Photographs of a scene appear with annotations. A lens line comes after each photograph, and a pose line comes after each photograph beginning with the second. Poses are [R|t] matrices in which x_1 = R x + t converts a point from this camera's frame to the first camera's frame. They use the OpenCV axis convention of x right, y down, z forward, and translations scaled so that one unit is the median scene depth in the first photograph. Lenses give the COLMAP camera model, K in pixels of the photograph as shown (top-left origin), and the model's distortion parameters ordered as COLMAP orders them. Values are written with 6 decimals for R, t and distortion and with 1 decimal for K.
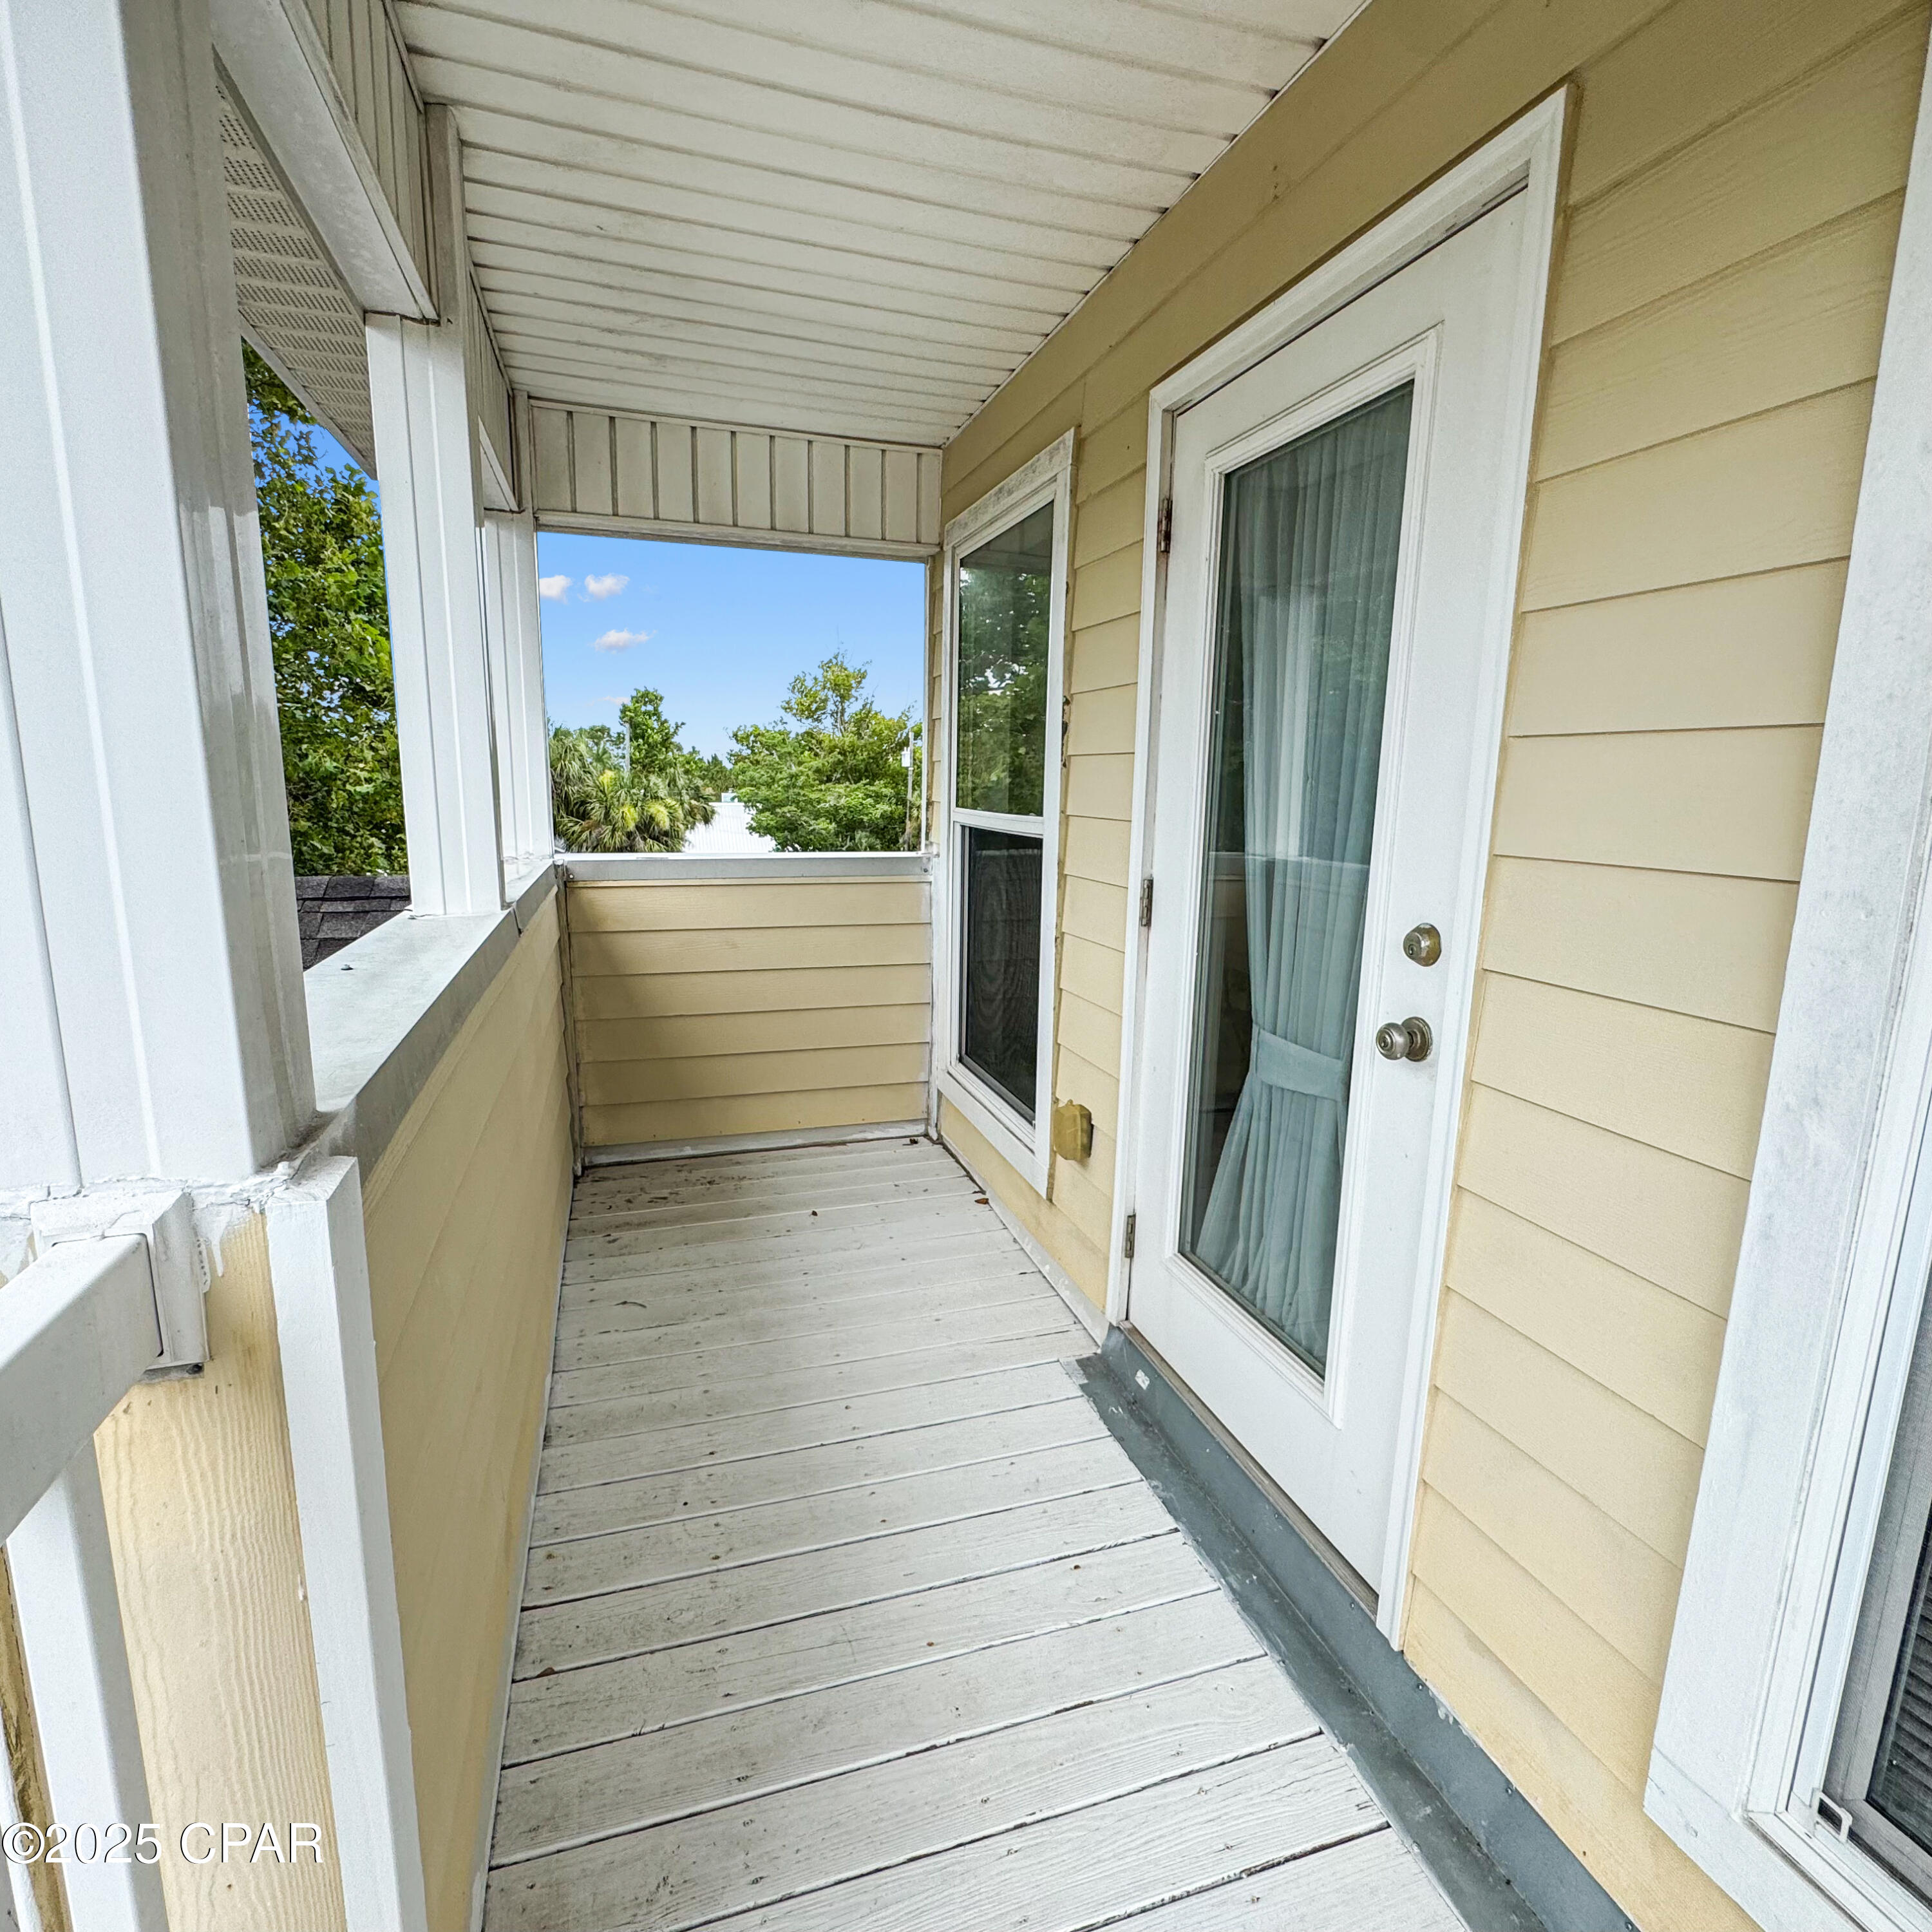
lens RADIAL K [[1066.1, 0, 966.0], [0, 1066.1, 966.0], [0, 0, 1]] dist [0.004044, -0.000014]
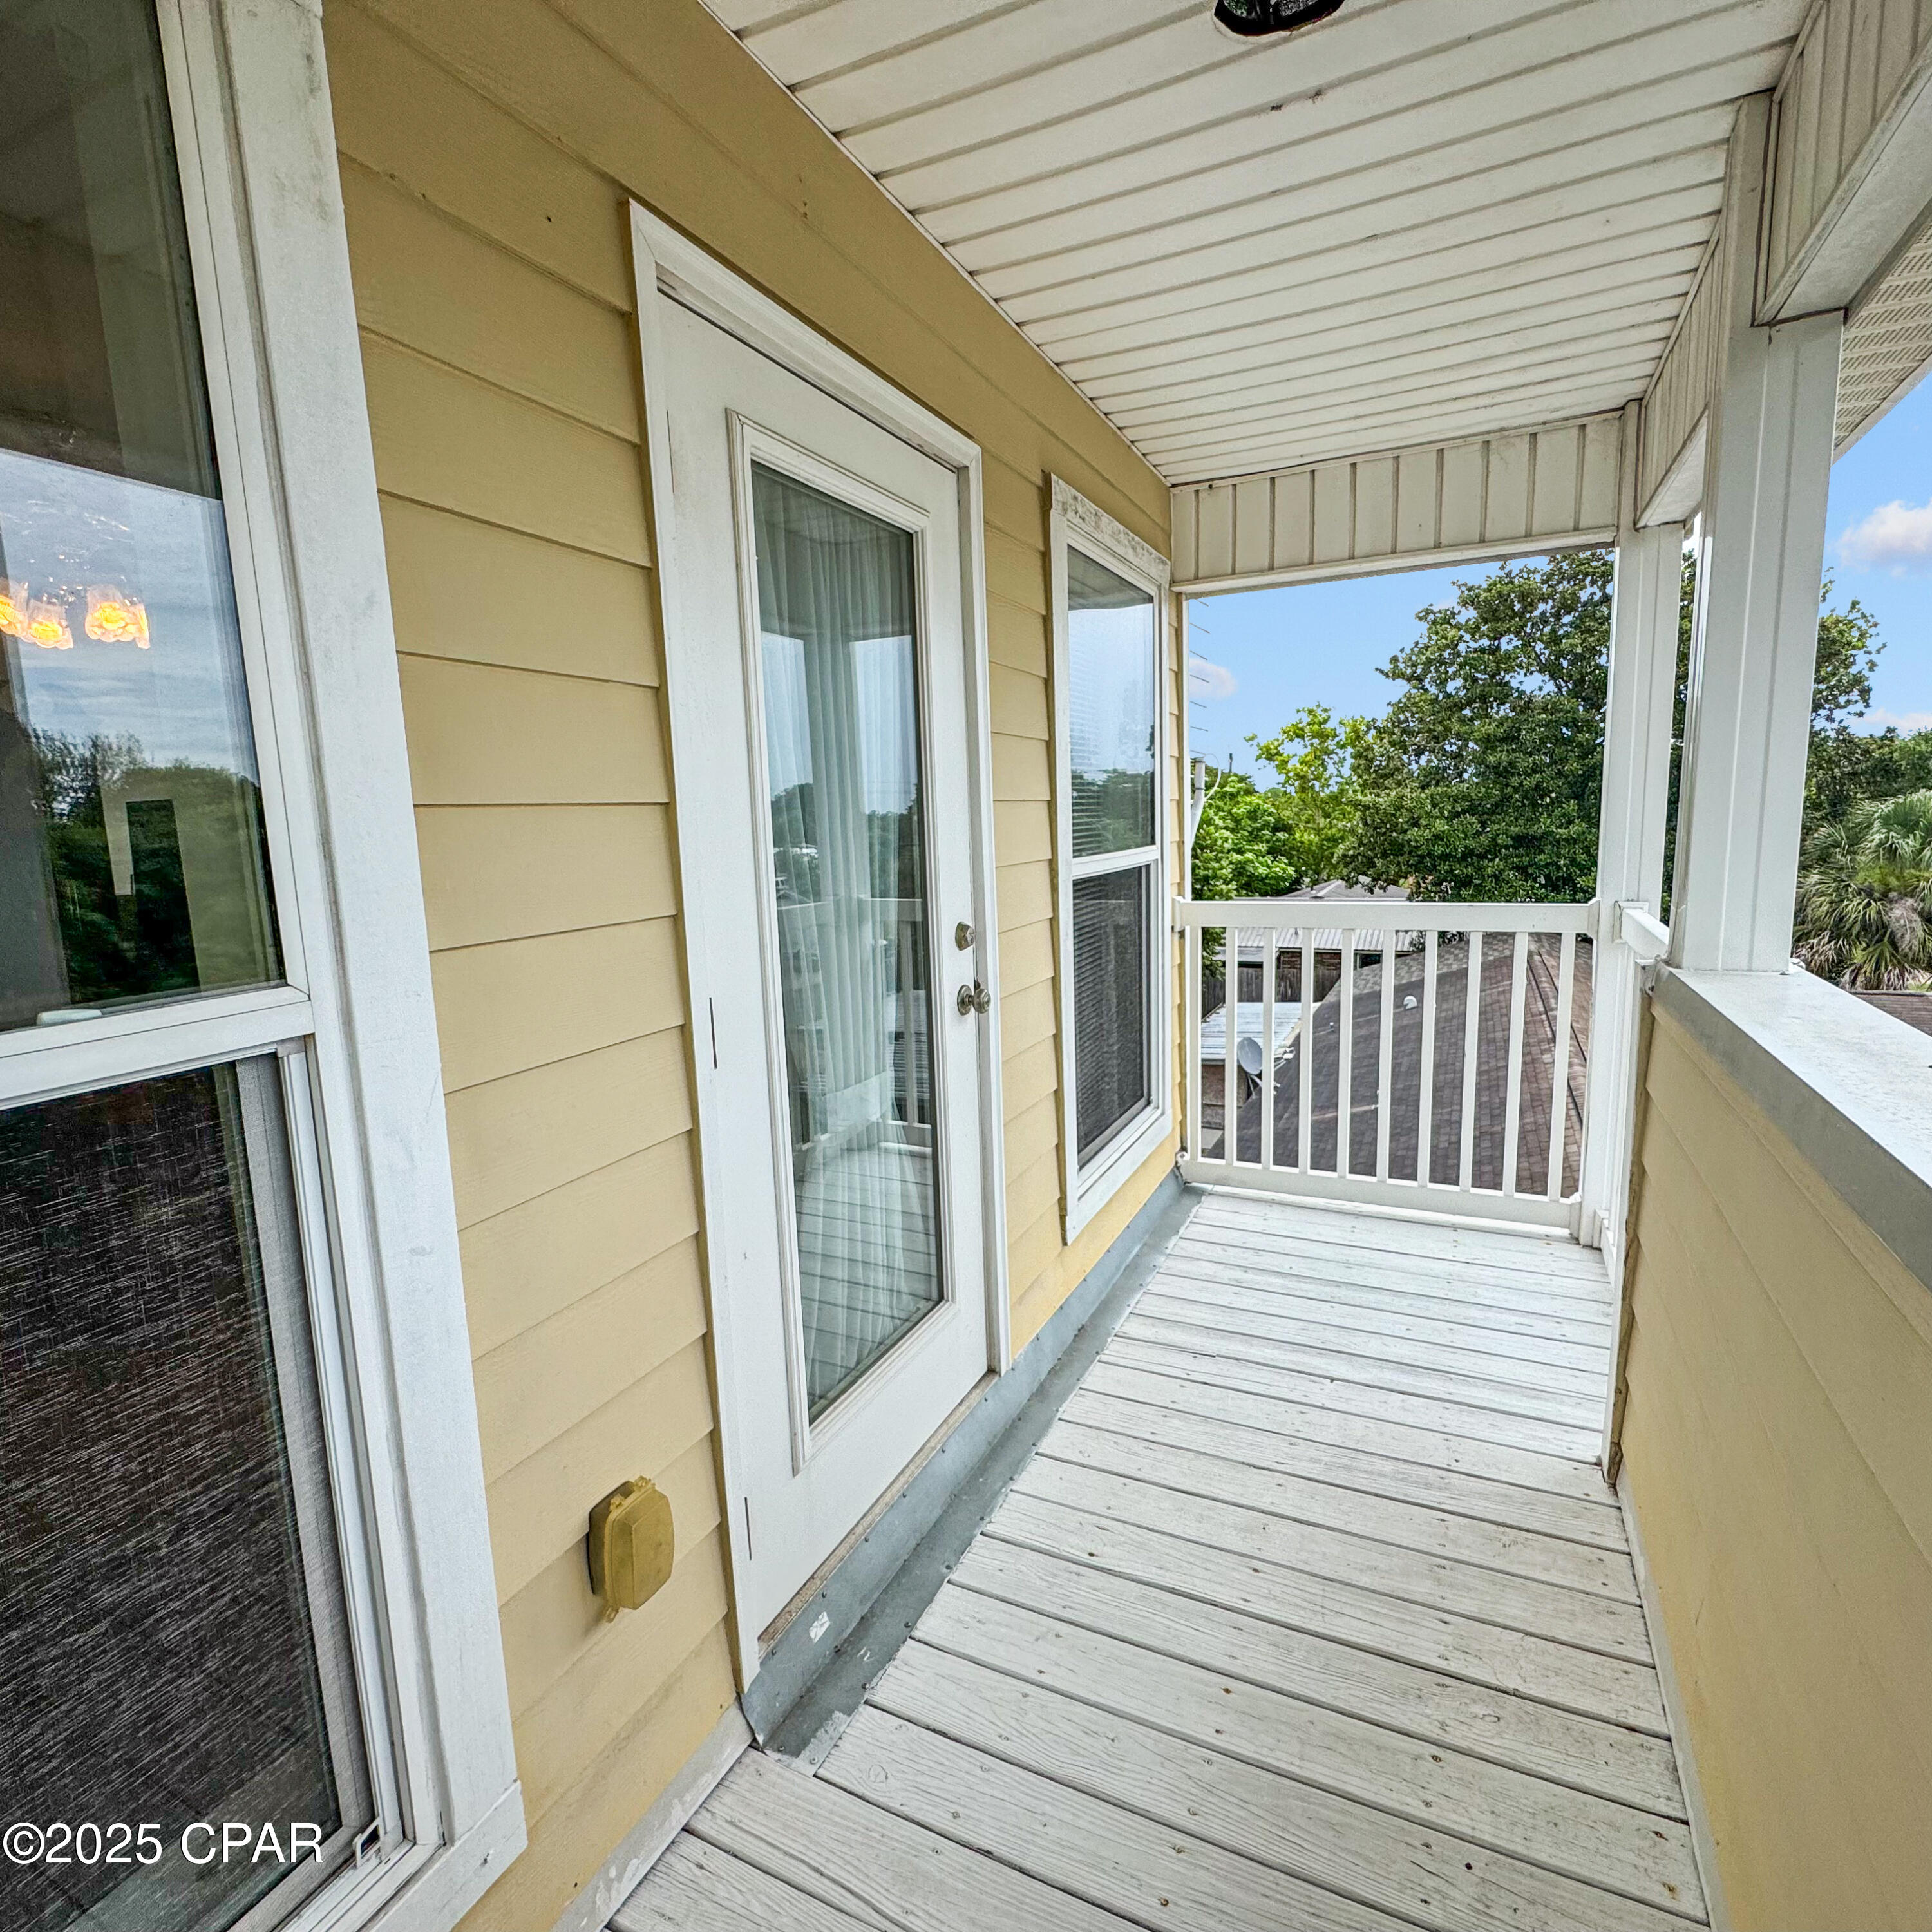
lens RADIAL K [[1066.1, 0, 966.0], [0, 1066.1, 966.0], [0, 0, 1]] dist [0.004044, -0.000014]
pose [[-0.717481, -0.095140, 0.690051, -0.508113], [0.141764, 0.949953, 0.278373, -0.327448], [-0.682000, 0.297552, -0.668085, 1.683891]]
